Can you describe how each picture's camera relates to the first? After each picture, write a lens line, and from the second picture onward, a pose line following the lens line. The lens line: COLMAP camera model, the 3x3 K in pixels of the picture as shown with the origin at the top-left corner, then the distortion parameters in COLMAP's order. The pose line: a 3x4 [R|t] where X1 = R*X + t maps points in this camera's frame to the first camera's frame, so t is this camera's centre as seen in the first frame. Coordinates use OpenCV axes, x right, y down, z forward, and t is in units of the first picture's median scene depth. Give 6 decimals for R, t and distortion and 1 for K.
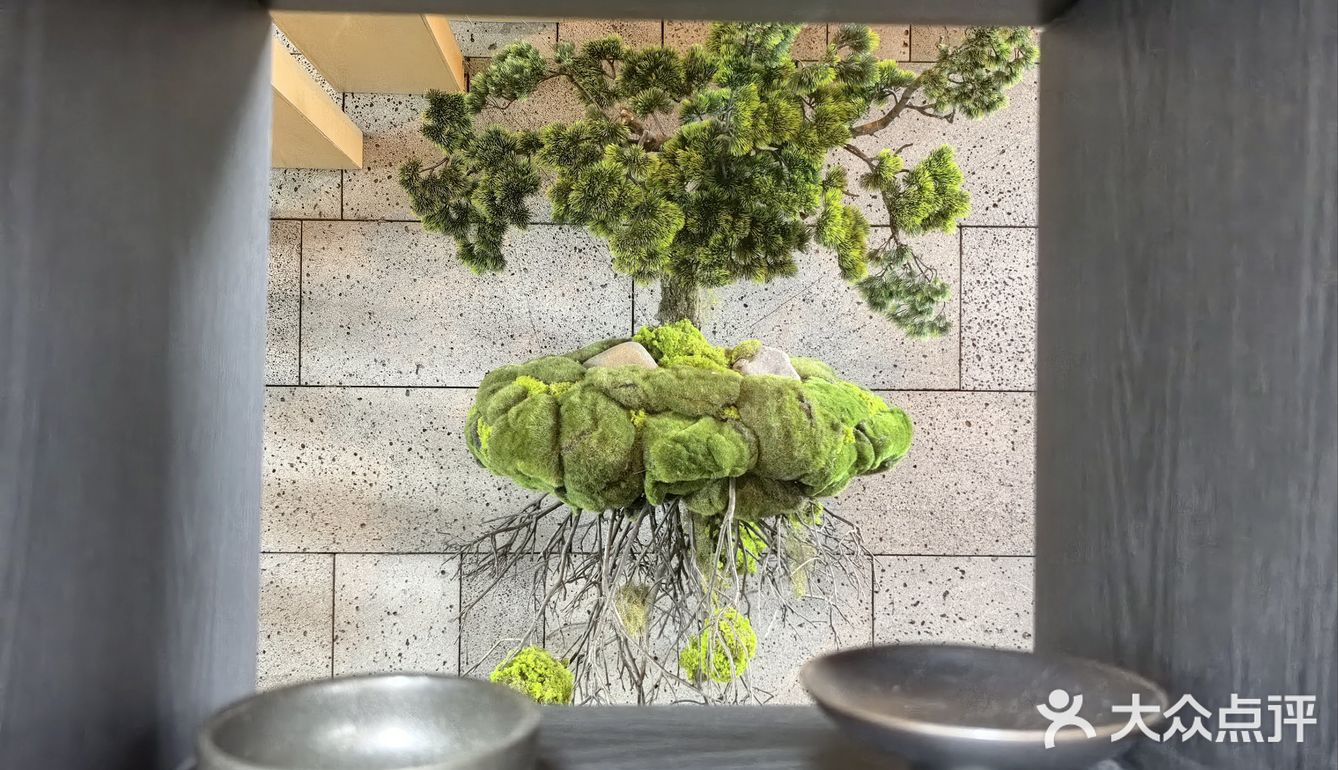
lens RADIAL K [[1030.4, 0, 654.9], [0, 1030.4, 385.2], [0, 0, 1]] dist [0.222570, -0.633987]
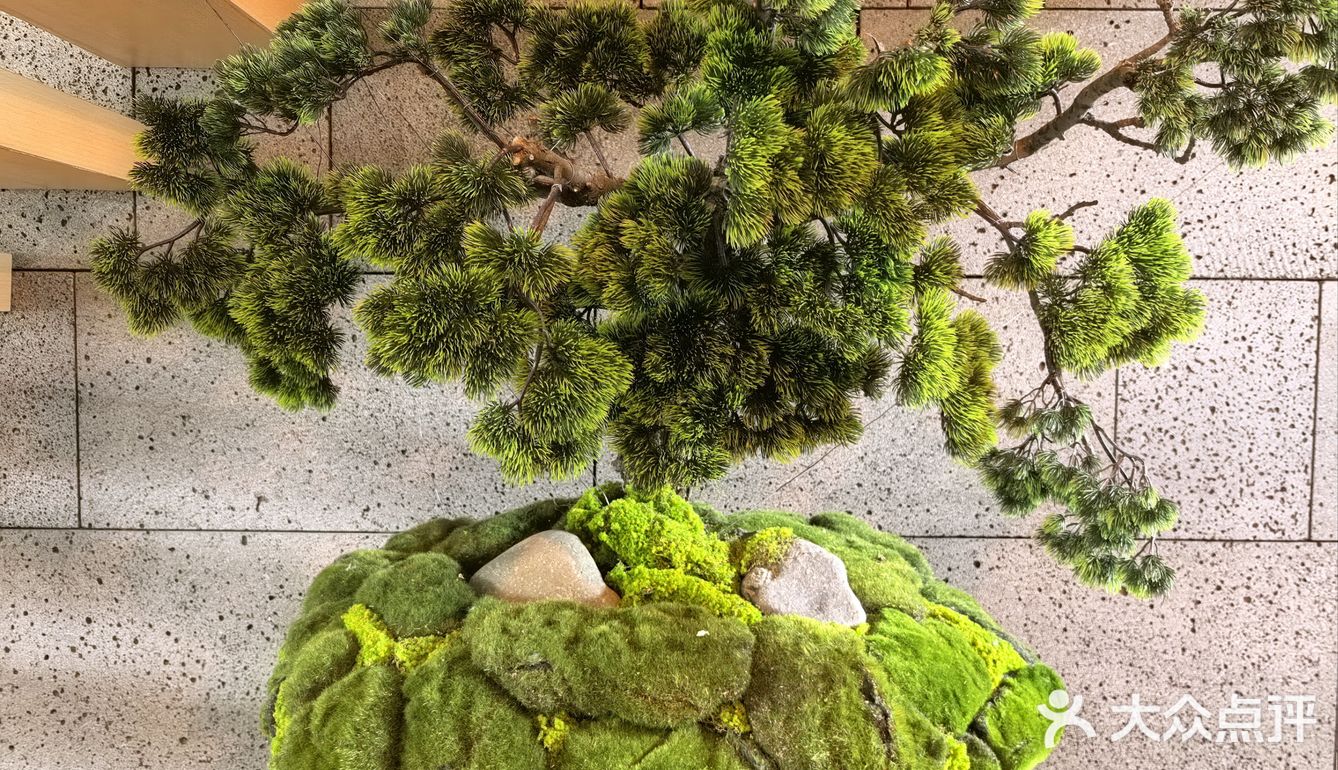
lens RADIAL K [[1046.2, 0, 666.5], [0, 1046.2, 382.4], [0, 0, 1]] dist [0.027430, -0.011546]
pose [[0.999501, 0.002251, -0.031505, 0.055360], [0.000034, 0.997379, 0.072352, -0.175517], [0.031585, -0.072317, 0.996881, 0.474126]]
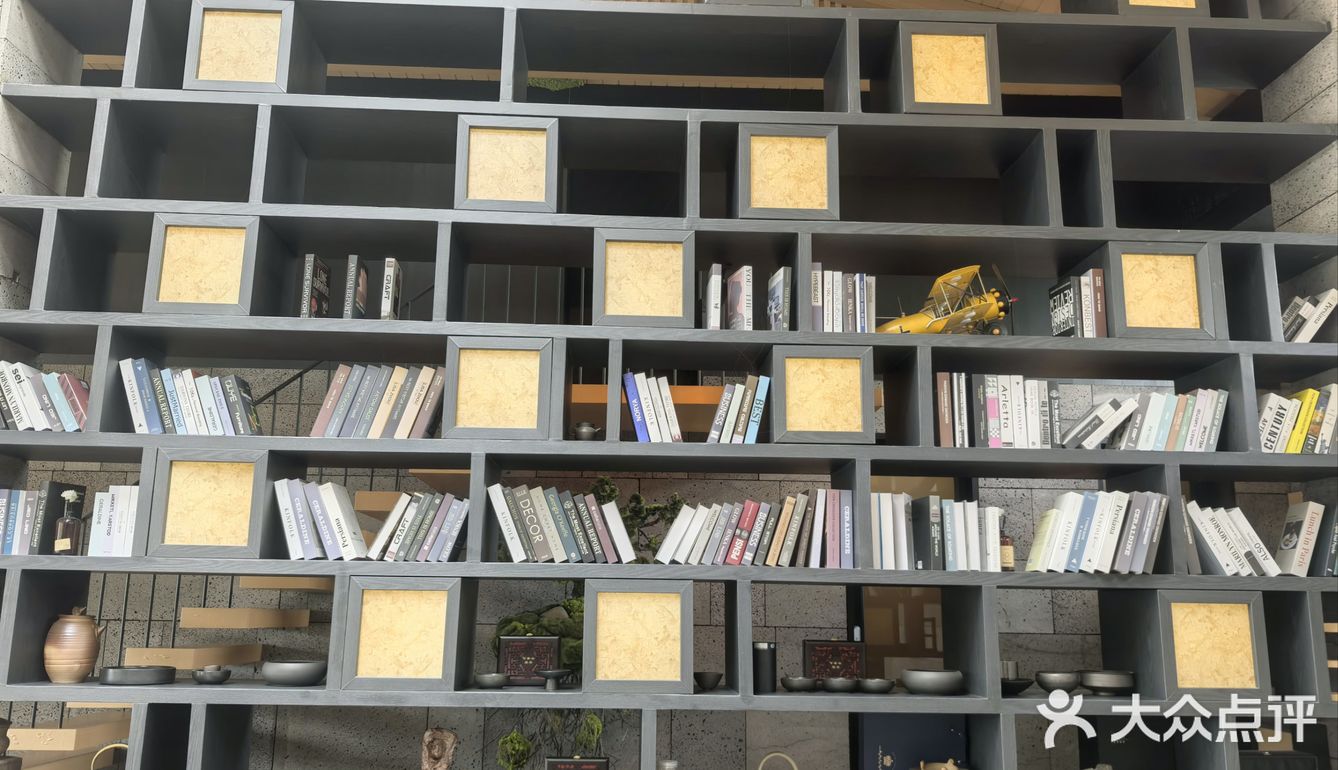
lens RADIAL K [[1046.2, 0, 666.5], [0, 1046.2, 382.4], [0, 0, 1]] dist [0.027430, -0.011546]
pose [[0.999975, 0.001524, 0.006870, 0.232877], [-0.000052, 0.977828, -0.209411, -0.045135], [-0.007037, 0.209406, 0.977803, -1.689614]]
